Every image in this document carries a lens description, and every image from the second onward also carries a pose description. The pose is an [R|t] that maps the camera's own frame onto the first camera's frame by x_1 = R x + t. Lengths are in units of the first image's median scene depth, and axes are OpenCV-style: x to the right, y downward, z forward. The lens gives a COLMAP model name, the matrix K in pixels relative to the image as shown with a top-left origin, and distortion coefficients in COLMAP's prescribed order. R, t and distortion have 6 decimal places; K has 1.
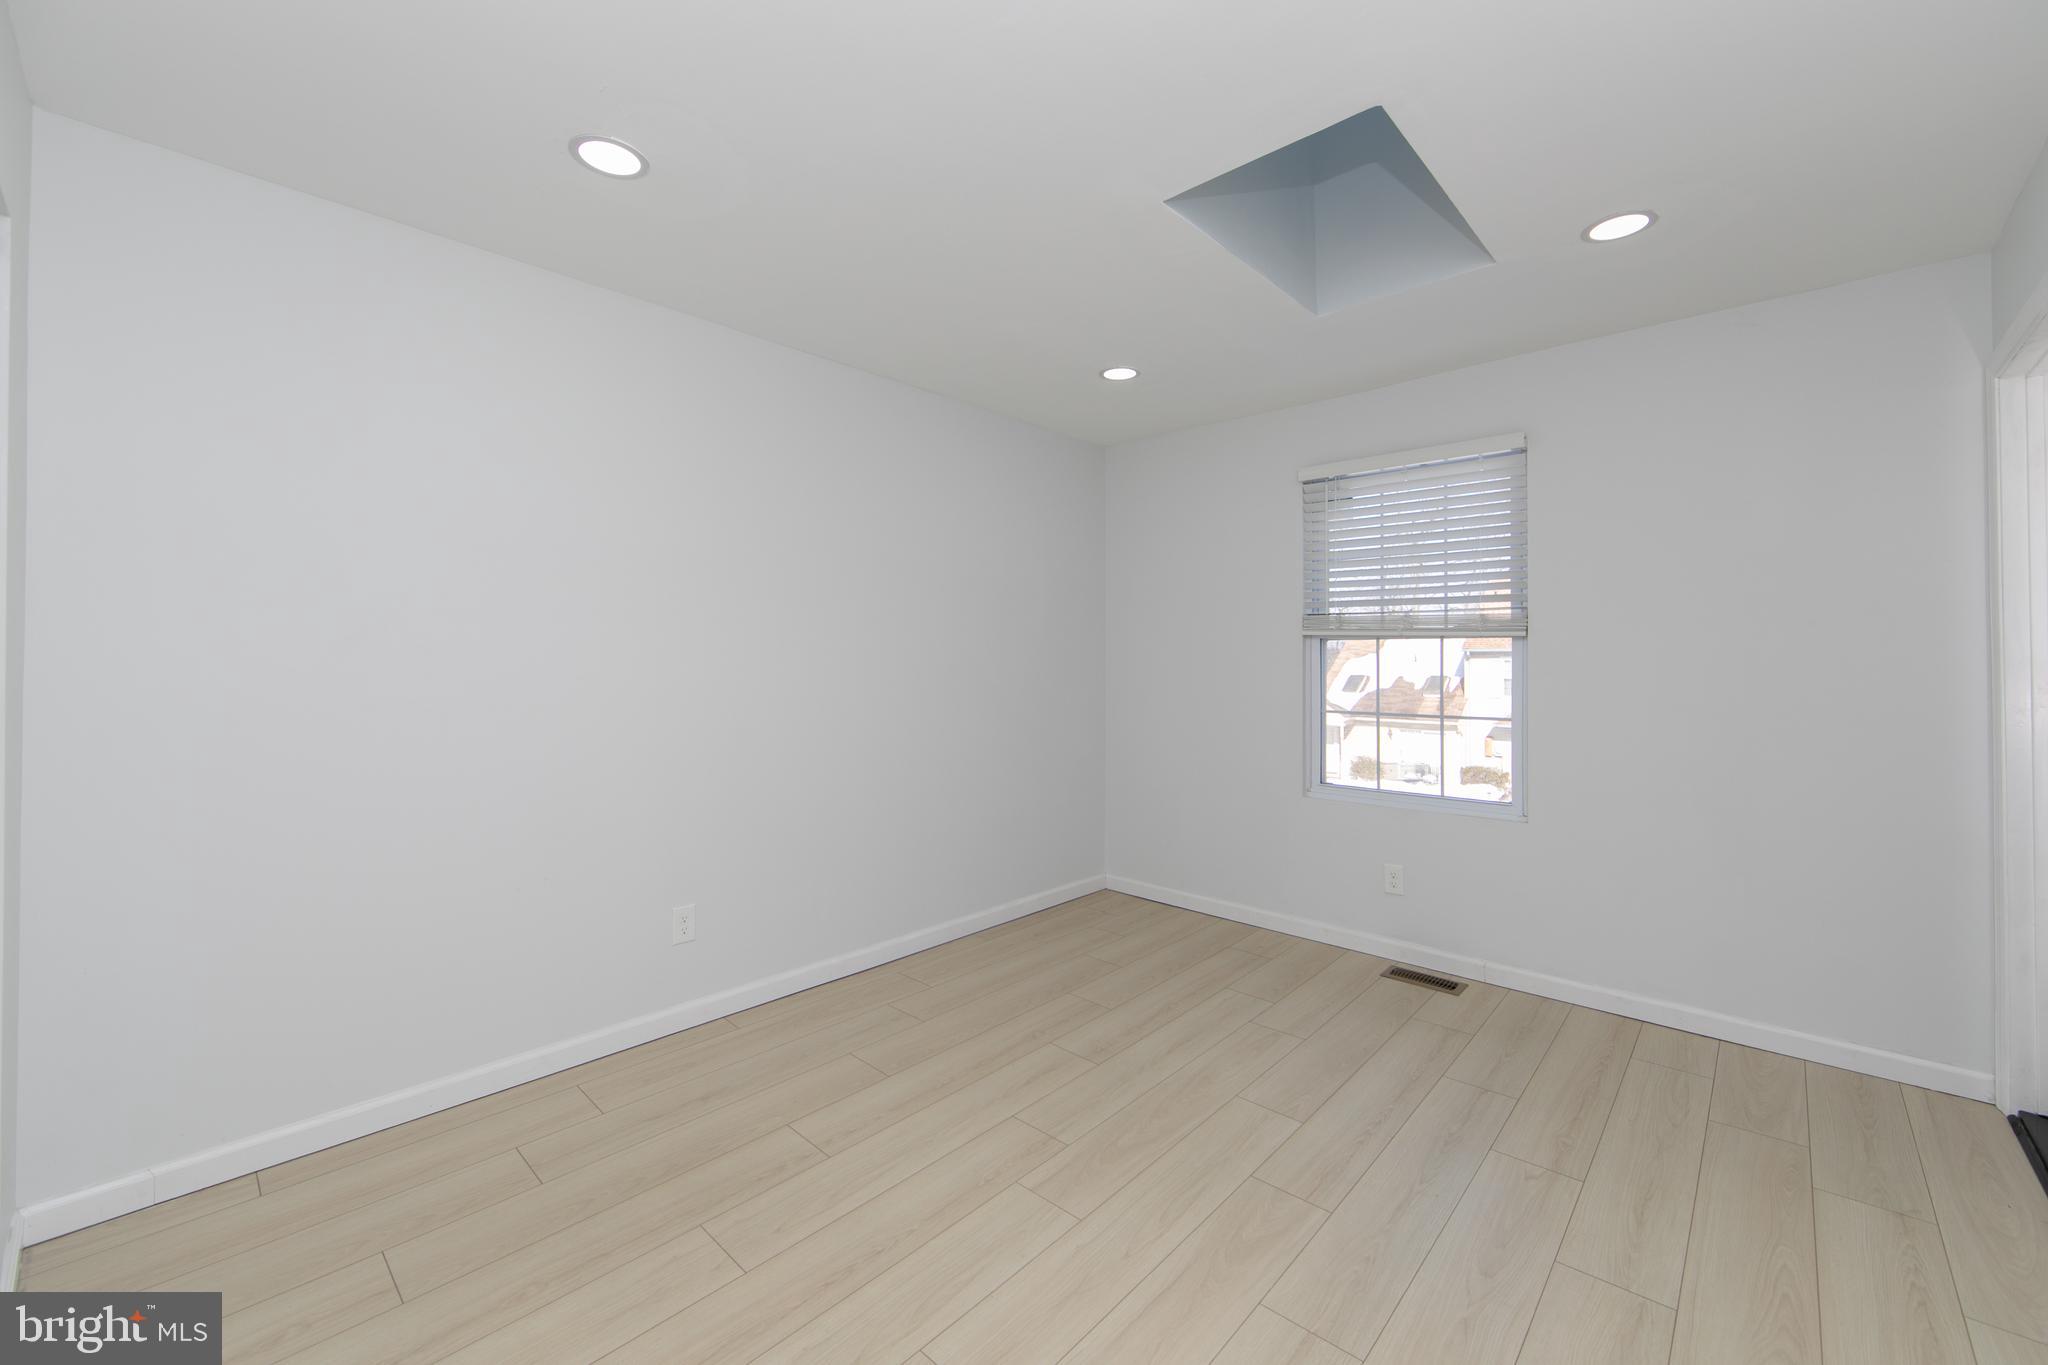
lens RADIAL K [[805.5, 0, 1014.9], [0, 805.5, 664.4], [0, 0, 1]] dist [-0.006415, 0.000861]
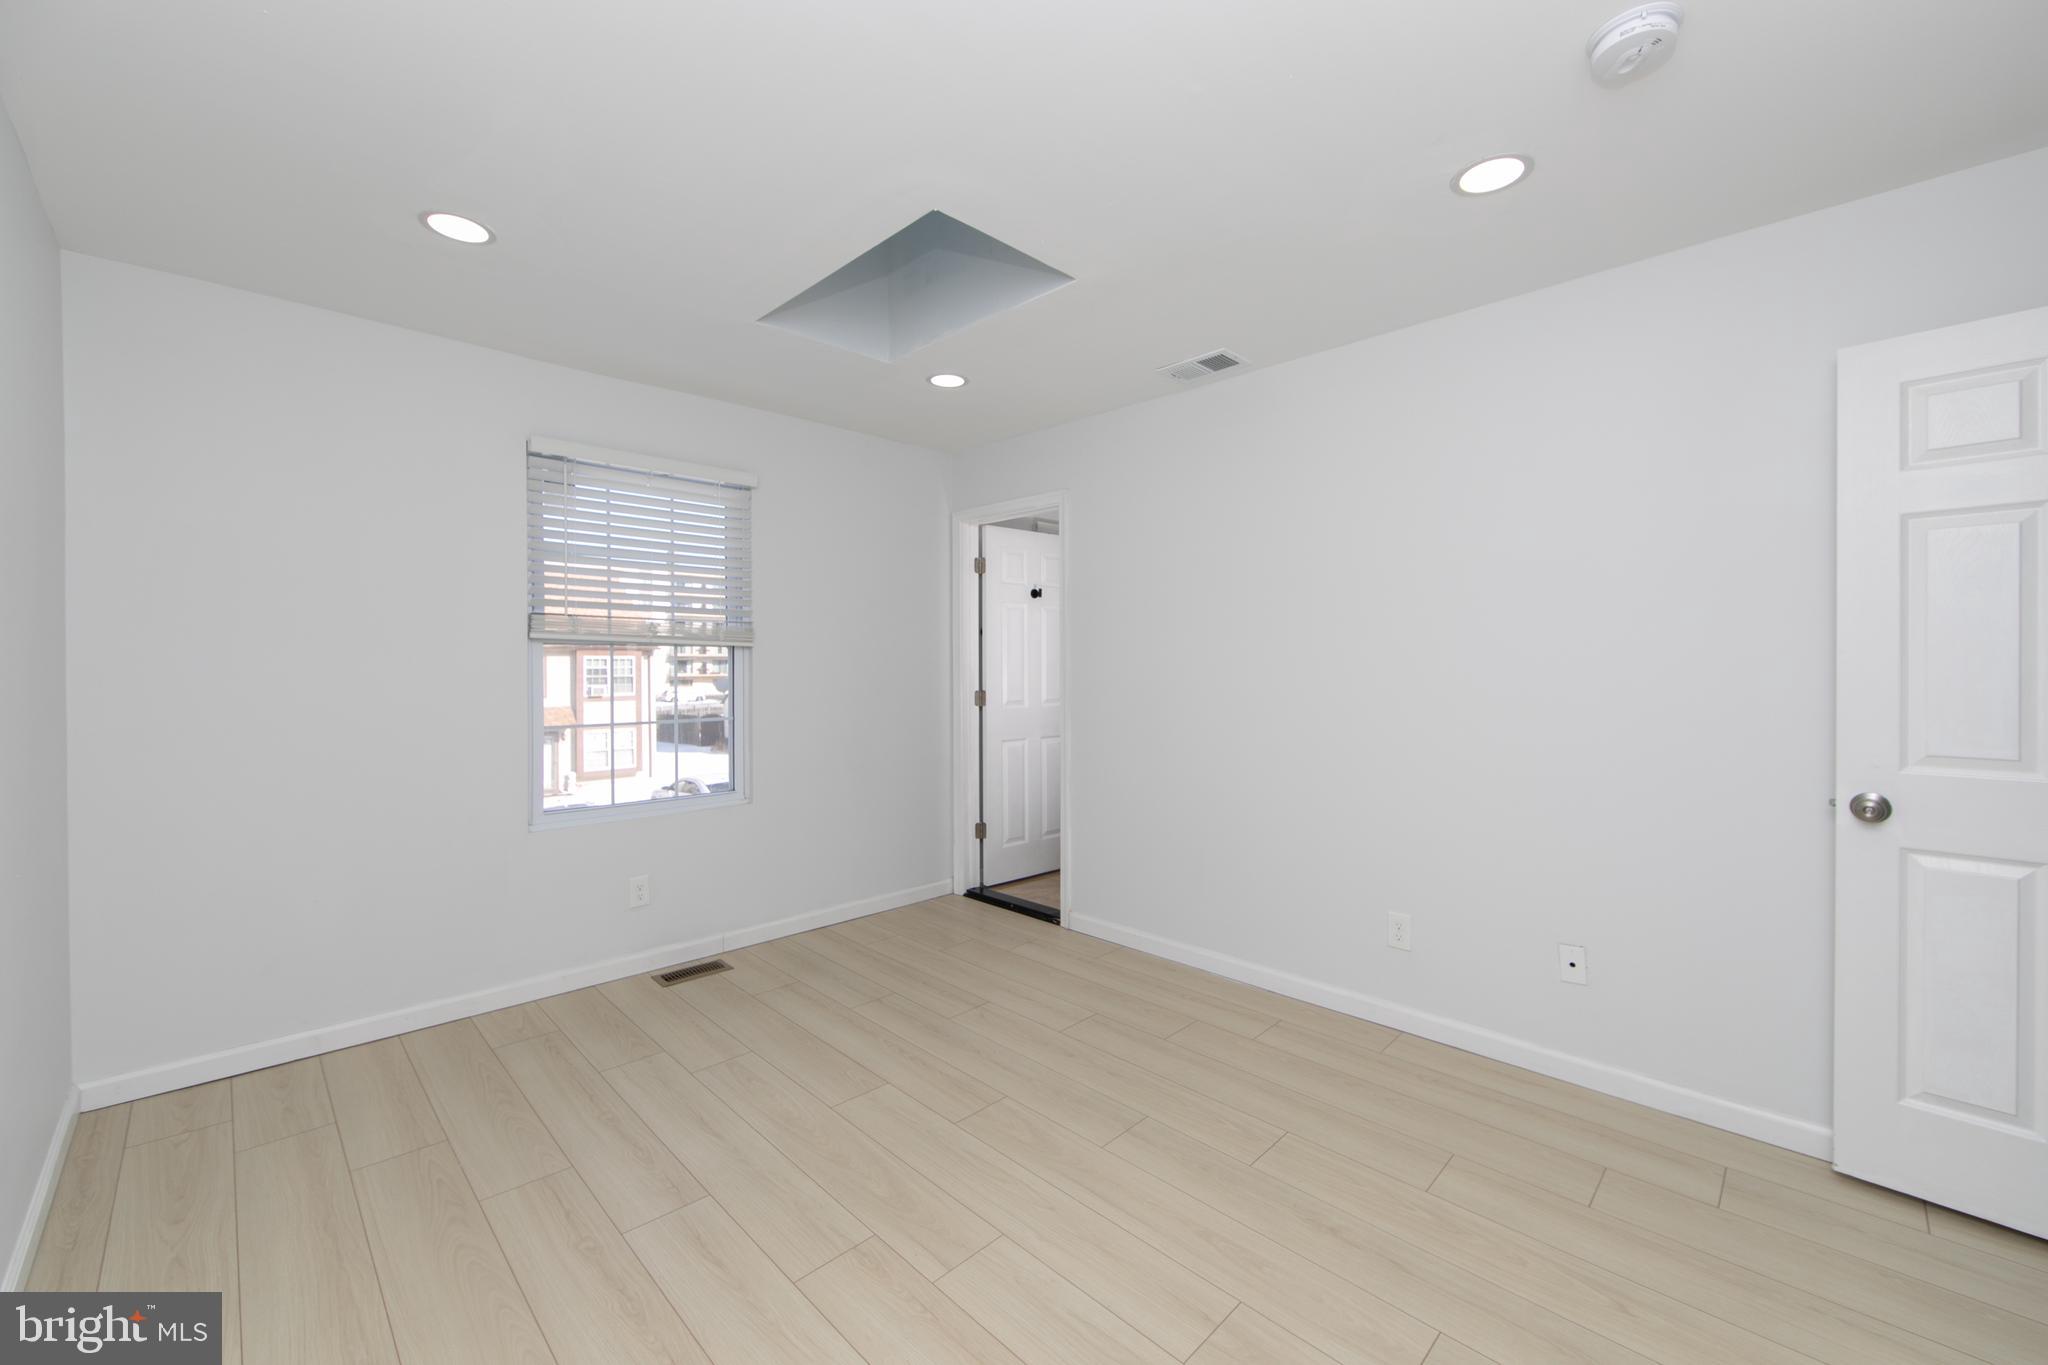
lens RADIAL K [[805.5, 0, 1013.4], [0, 805.5, 673.8], [0, 0, 1]] dist [-0.006415, 0.000861]
pose [[0.045638, -0.015489, 0.998838, -0.474737], [0.005330, 0.999869, 0.015261, -0.009734], [-0.998944, 0.004627, 0.045714, 0.493430]]
